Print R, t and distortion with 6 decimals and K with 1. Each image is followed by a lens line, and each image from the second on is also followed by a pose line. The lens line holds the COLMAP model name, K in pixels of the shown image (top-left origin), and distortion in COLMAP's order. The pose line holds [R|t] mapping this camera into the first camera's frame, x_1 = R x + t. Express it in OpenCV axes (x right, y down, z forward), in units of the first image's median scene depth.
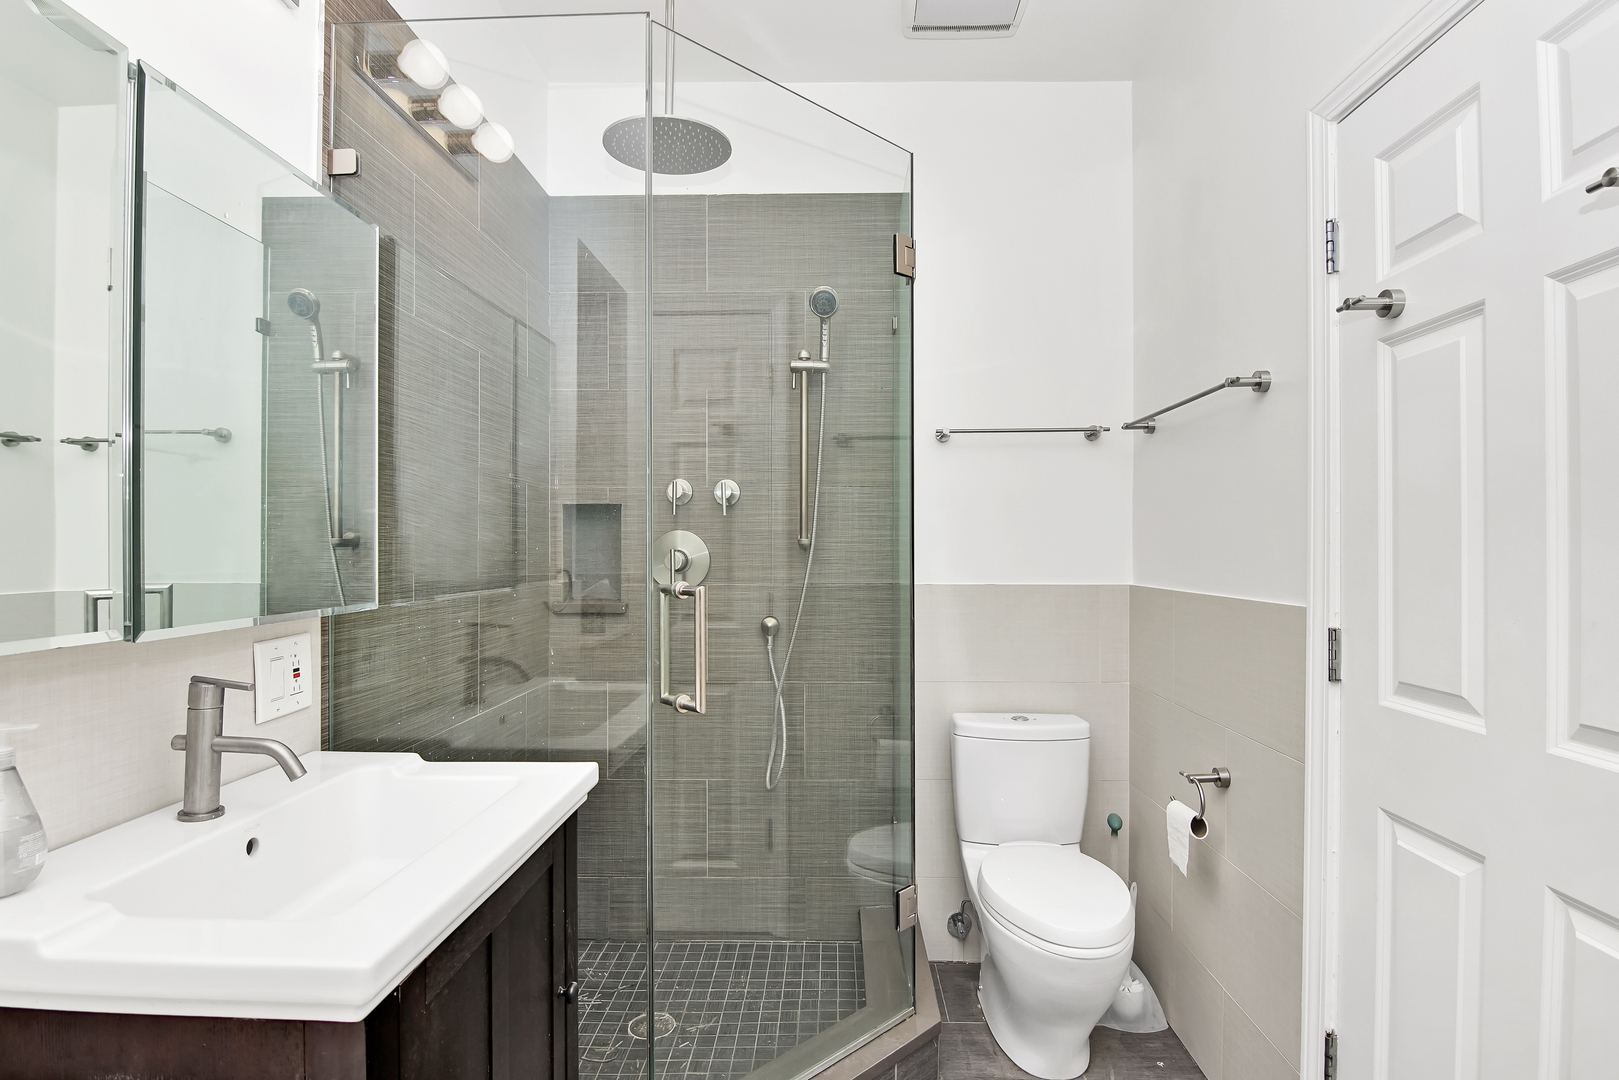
lens RADIAL K [[780.1, 0, 810.4], [0, 780.1, 575.9], [0, 0, 1]] dist [0.002935, -0.012881]
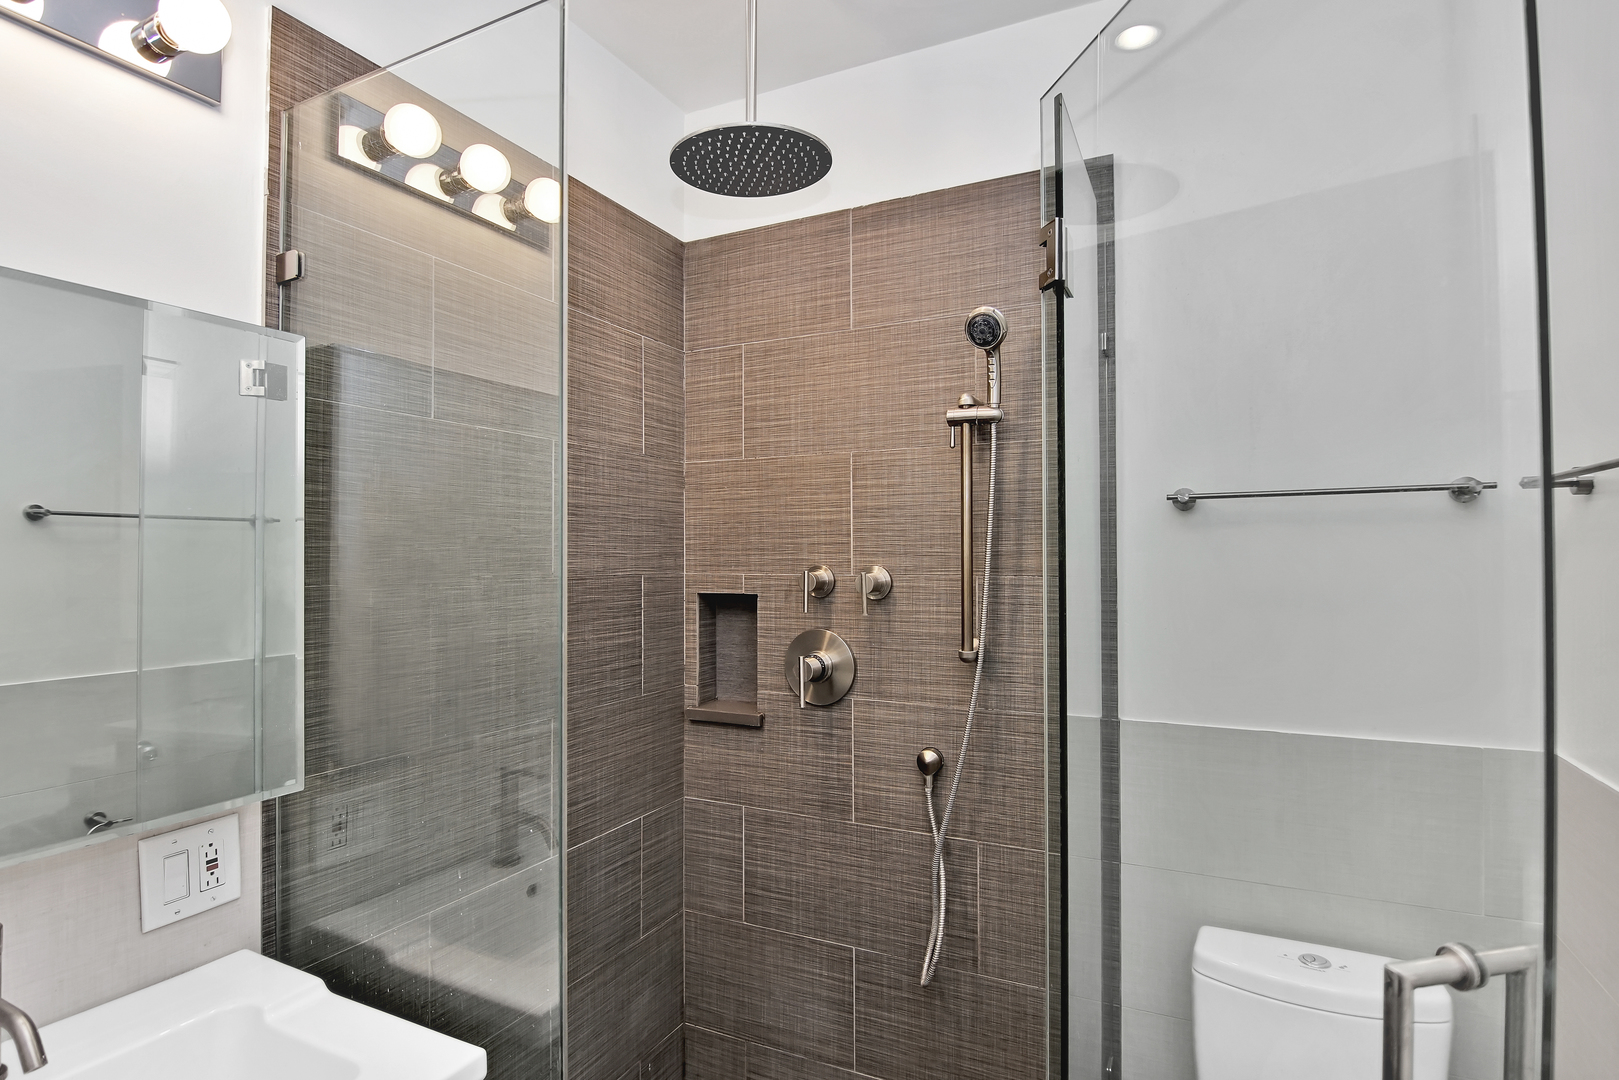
lens RADIAL K [[793.8, 0, 804.9], [0, 793.8, 561.1], [0, 0, 1]] dist [-0.000082, -0.013749]
pose [[0.905782, 0.002887, -0.423734, 0.176021], [-0.015420, 0.999539, -0.026151, -0.114904], [0.423464, 0.030221, 0.905409, 0.276098]]
